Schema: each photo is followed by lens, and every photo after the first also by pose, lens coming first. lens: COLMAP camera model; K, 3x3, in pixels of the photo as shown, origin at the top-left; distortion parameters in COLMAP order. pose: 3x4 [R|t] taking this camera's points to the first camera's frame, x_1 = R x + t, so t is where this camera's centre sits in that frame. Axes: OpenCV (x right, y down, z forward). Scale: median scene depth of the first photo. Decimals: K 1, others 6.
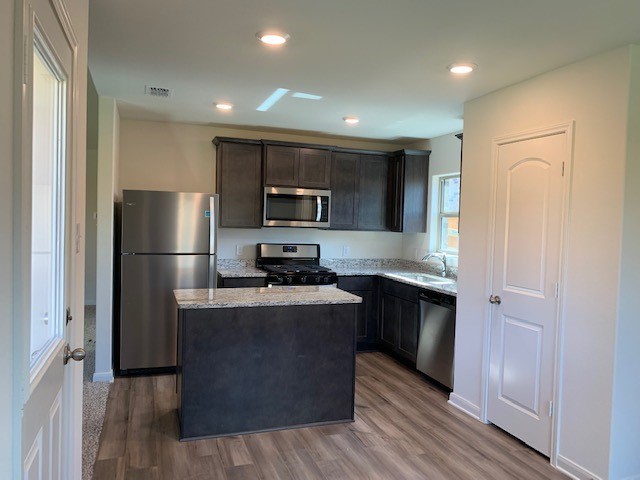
lens RADIAL K [[493.9, 0, 319.3], [0, 493.9, 231.0], [0, 0, 1]] dist [0.038377, -0.039992]
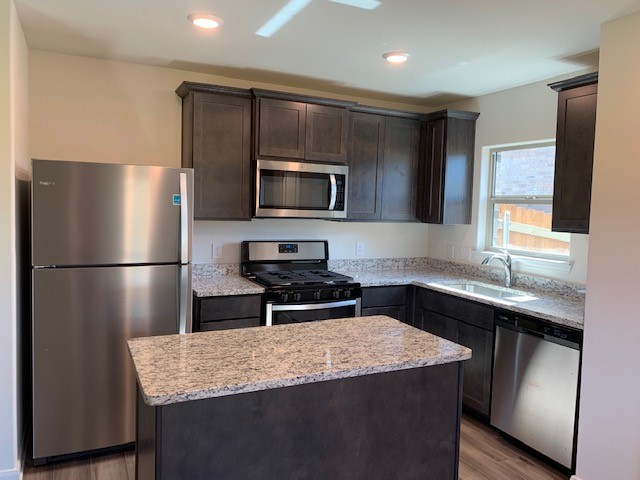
lens RADIAL K [[493.9, 0, 319.3], [0, 493.9, 231.0], [0, 0, 1]] dist [0.038377, -0.039992]
pose [[0.993402, -0.006668, 0.114488, -0.101205], [0.002326, 0.999274, 0.038014, -0.015870], [-0.114658, -0.037497, 0.992697, 0.302645]]
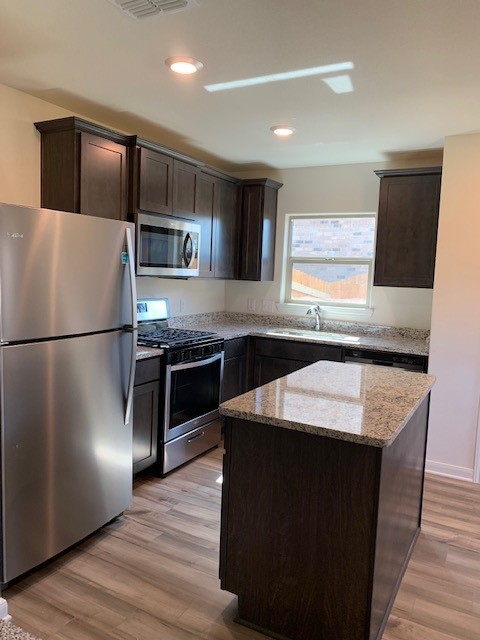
lens RADIAL K [[493.9, 0, 238.5], [0, 493.9, 321.7], [0, 0, 1]] dist [0.038377, -0.039992]
pose [[0.747460, -0.072369, 0.660353, -0.429576], [-0.002349, 0.993754, 0.111565, -0.022317], [-0.664303, -0.084941, 0.742622, 0.417713]]
